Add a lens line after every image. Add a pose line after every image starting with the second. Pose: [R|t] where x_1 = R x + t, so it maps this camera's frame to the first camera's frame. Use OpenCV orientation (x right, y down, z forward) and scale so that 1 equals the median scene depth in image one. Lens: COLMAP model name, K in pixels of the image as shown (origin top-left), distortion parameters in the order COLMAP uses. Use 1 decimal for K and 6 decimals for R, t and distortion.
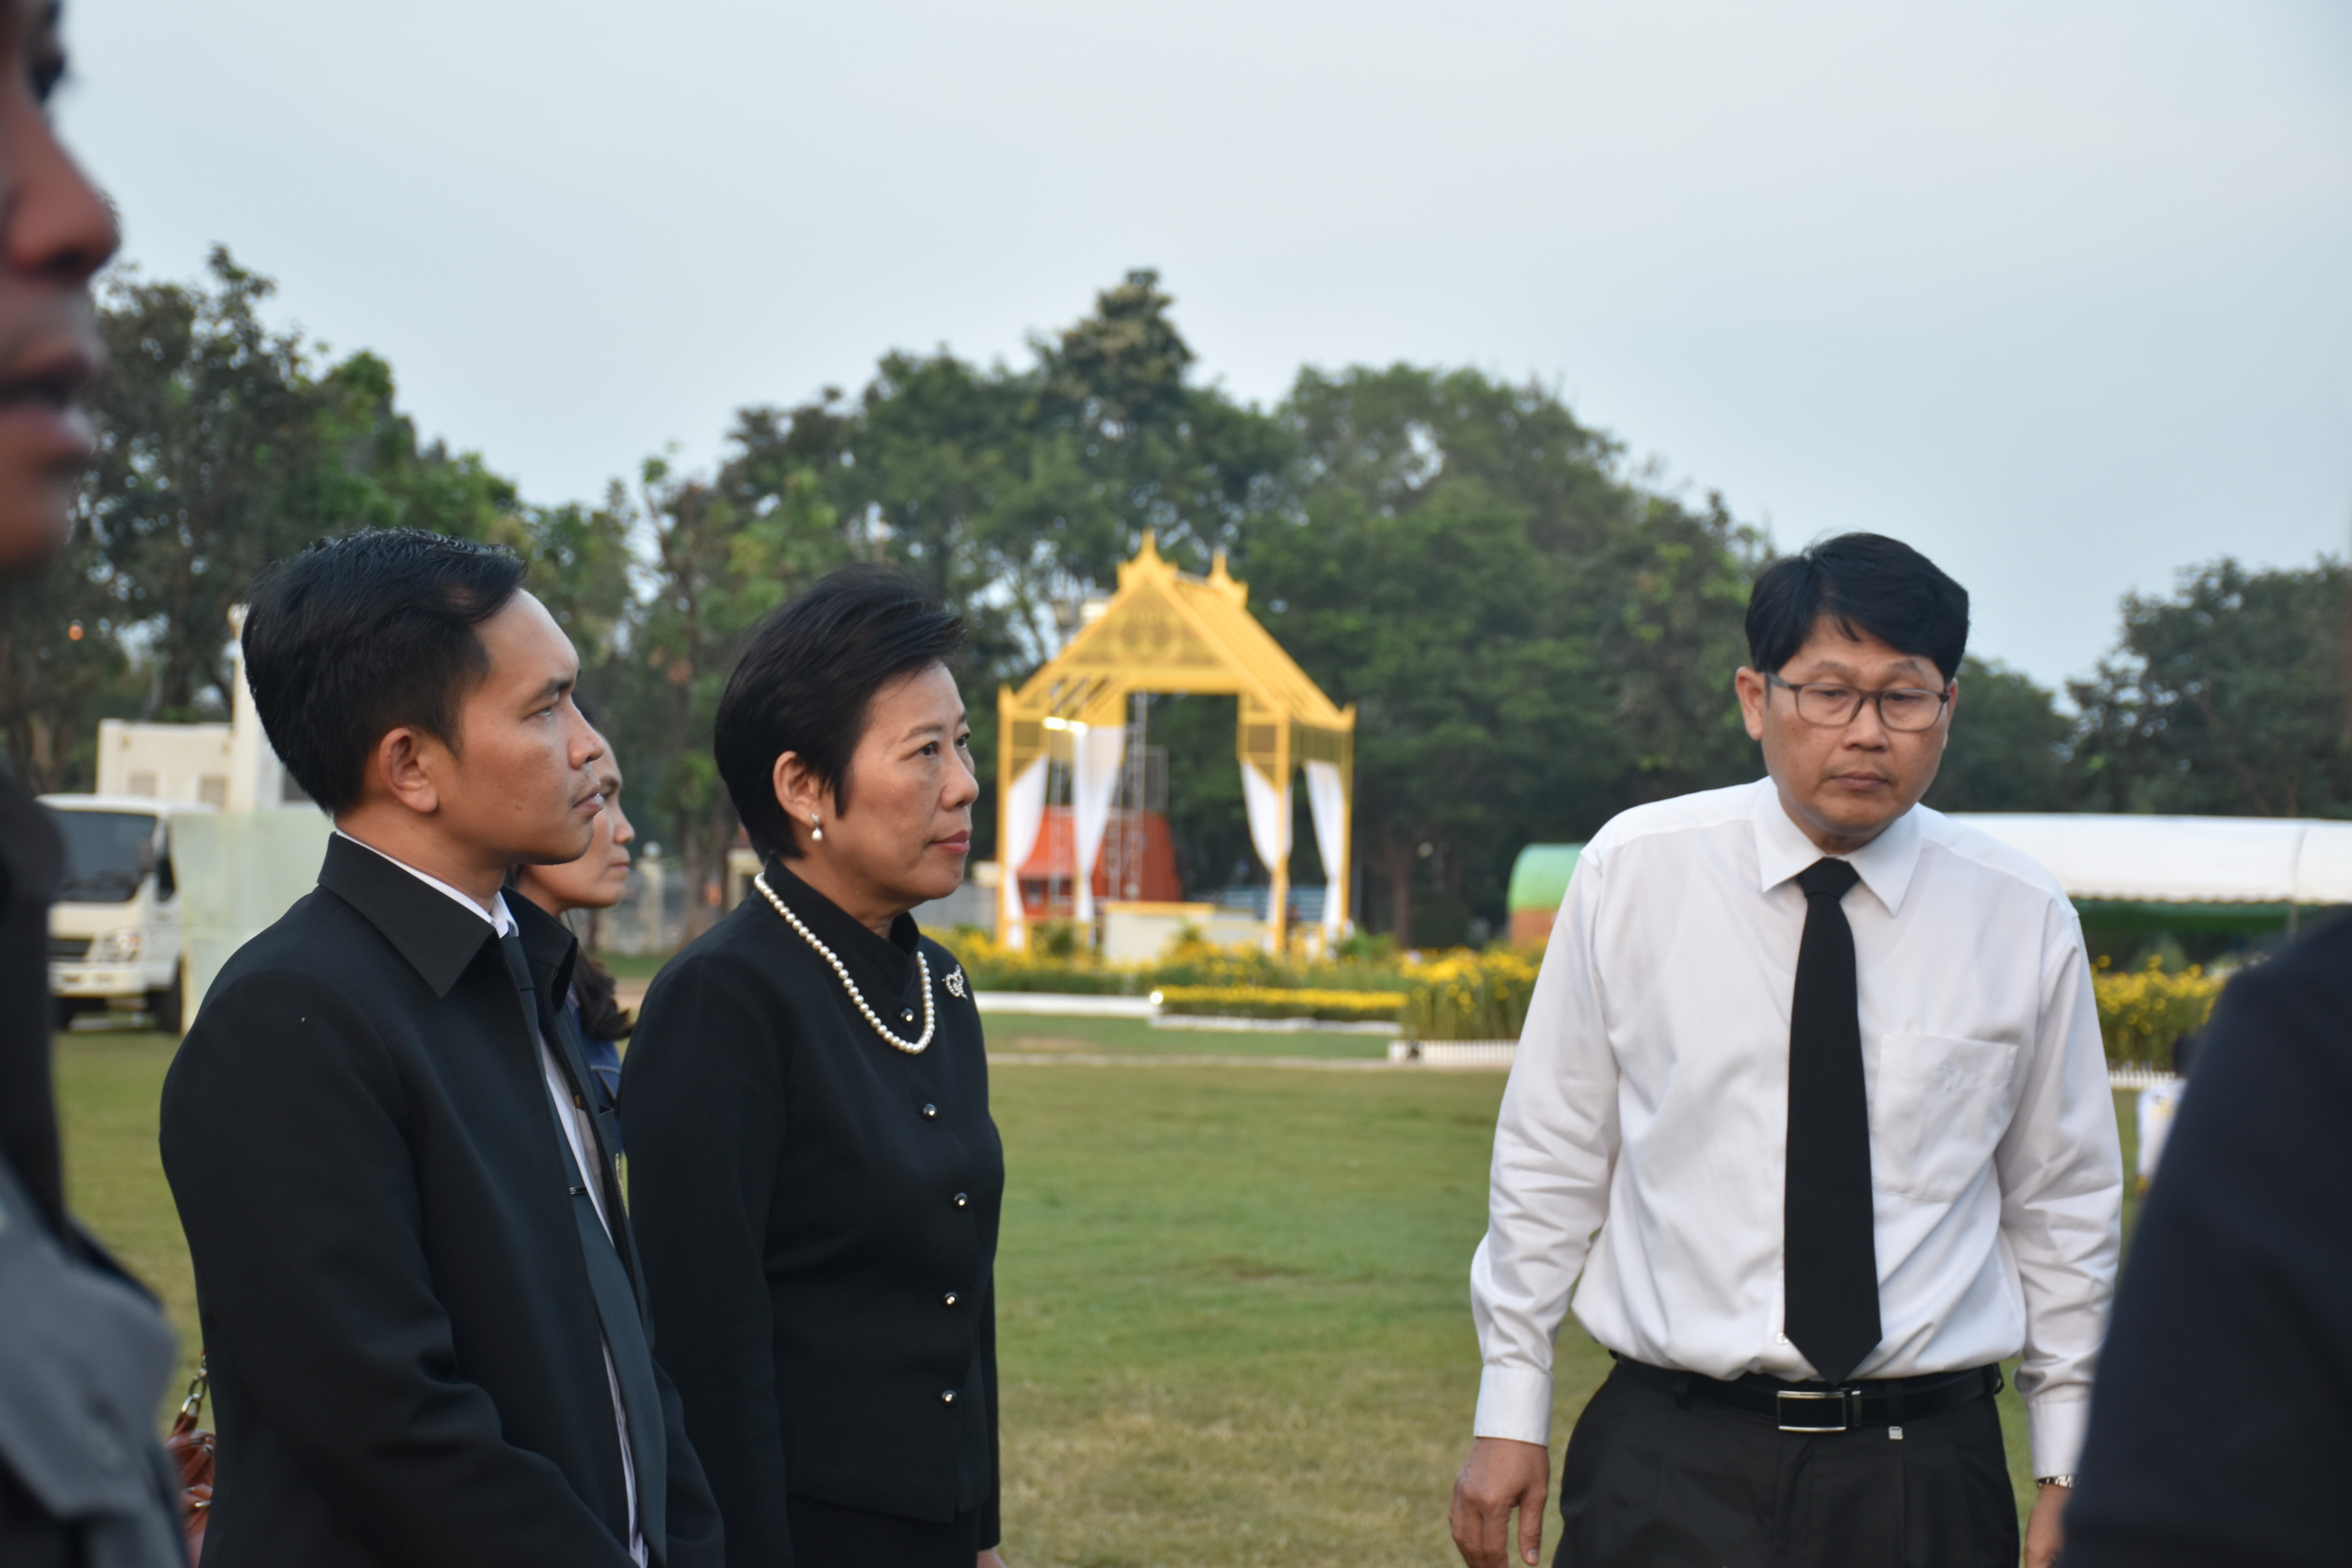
lens RADIAL K [[4997.8, 0, 1172.8], [0, 4997.8, 765.5], [0, 0, 1]] dist [0.625795, 0.000000]
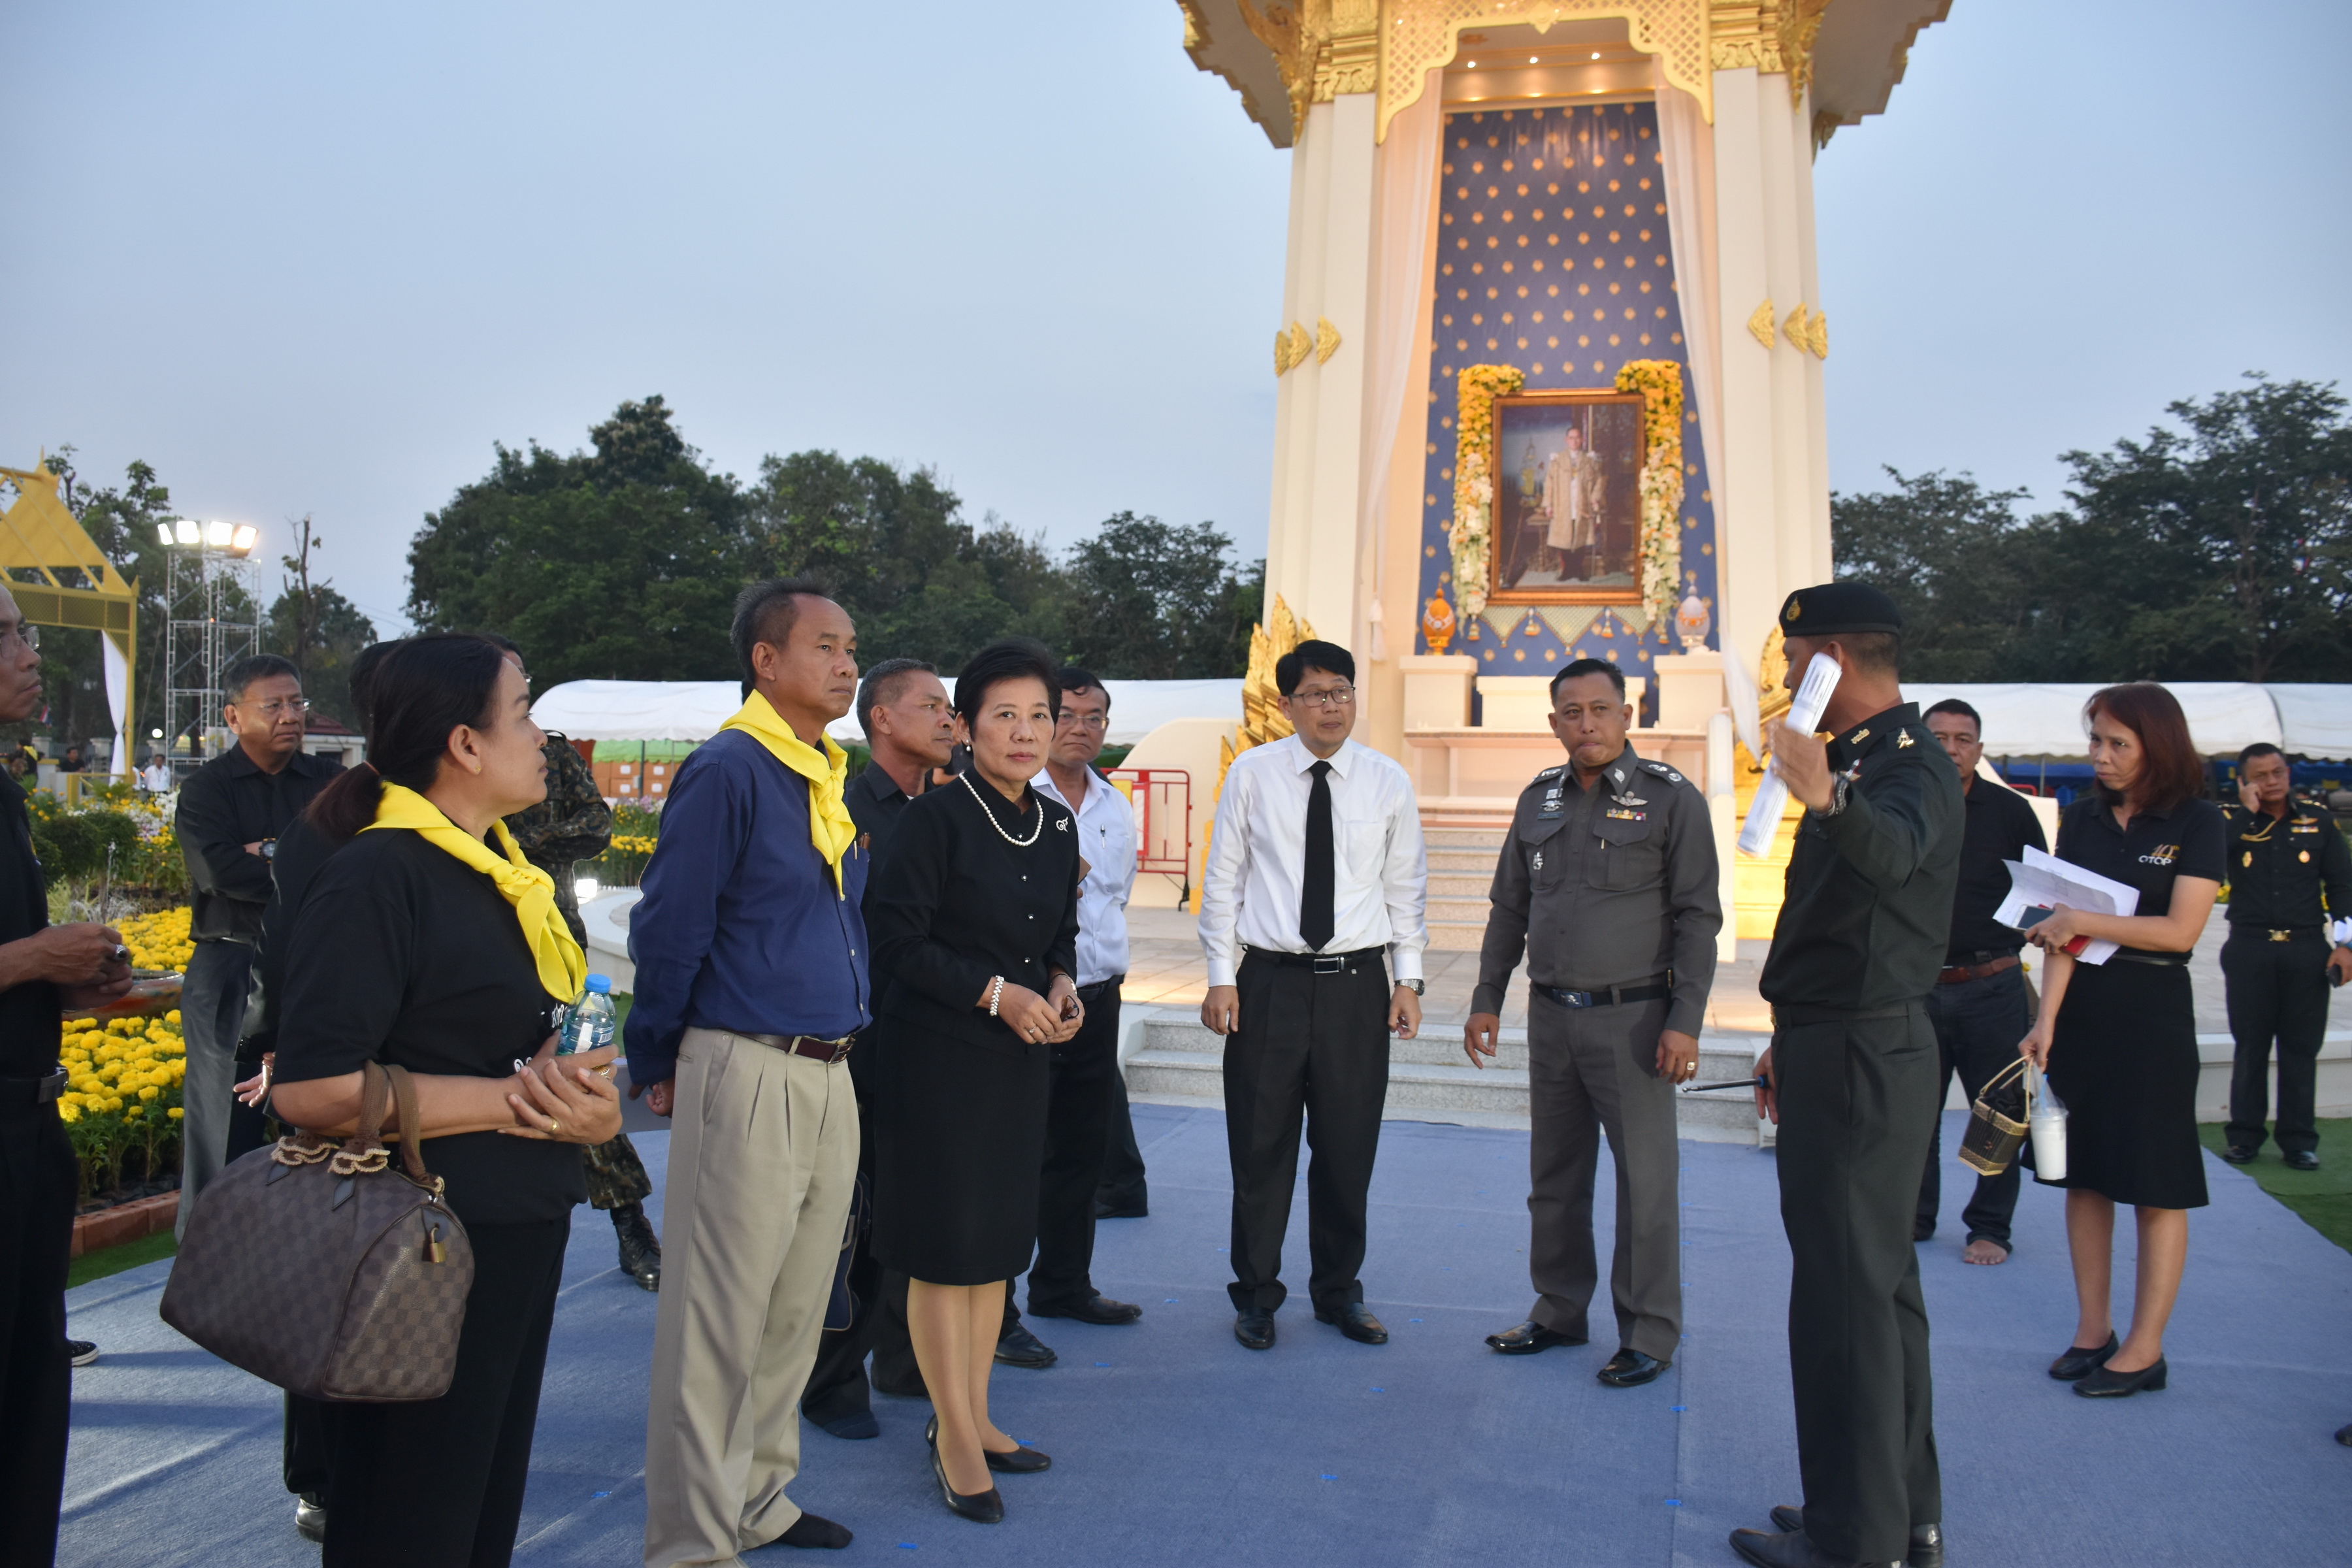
lens RADIAL K [[1877.8, 0, 1170.1], [0, 1877.8, 794.7], [0, 0, 1]] dist [-0.138352, 0.025773]
pose [[0.999105, -0.005822, 0.041907, 0.152221], [0.004301, 0.999332, 0.036291, 0.015462], [-0.042090, -0.036078, 0.998462, 0.393369]]
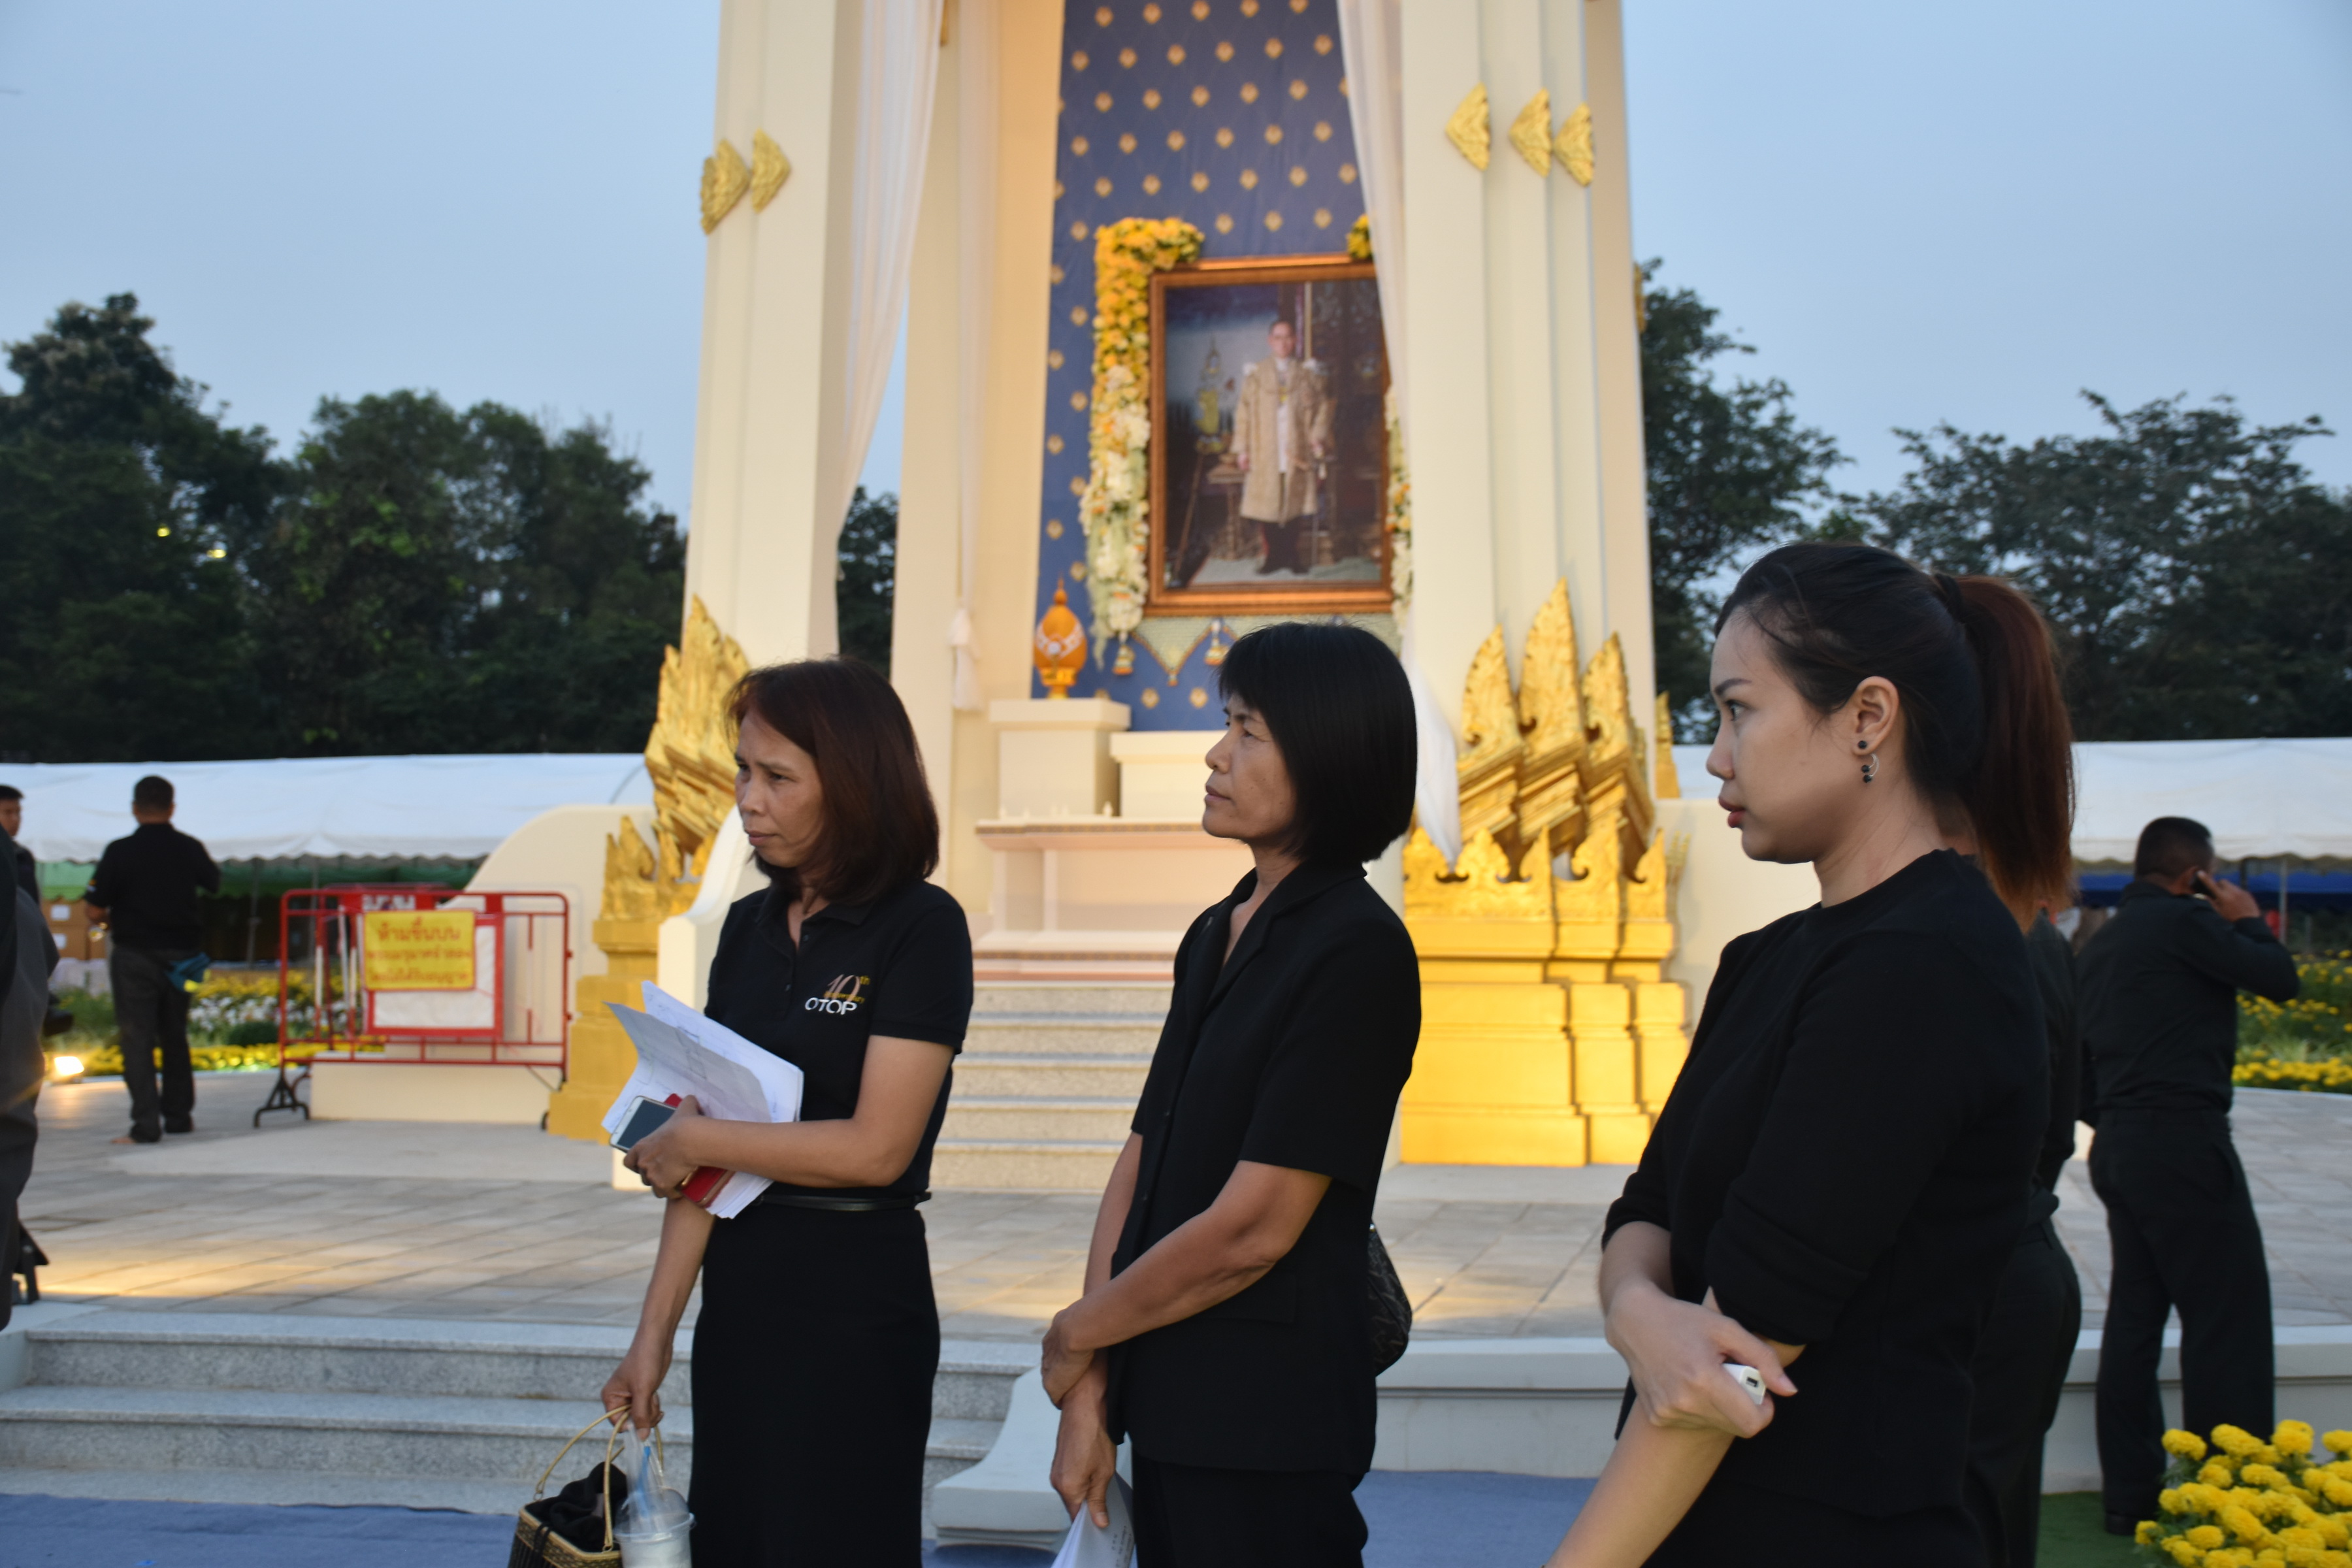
lens RADIAL K [[2965.2, 0, 1189.8], [0, 2965.2, 787.9], [0, 0, 1]] dist [0.117127, 0.000000]
pose [[0.996600, -0.014617, 0.081080, 0.172656], [0.015907, 0.999757, -0.015290, 0.016381], [-0.080836, 0.016528, 0.996590, 0.397730]]
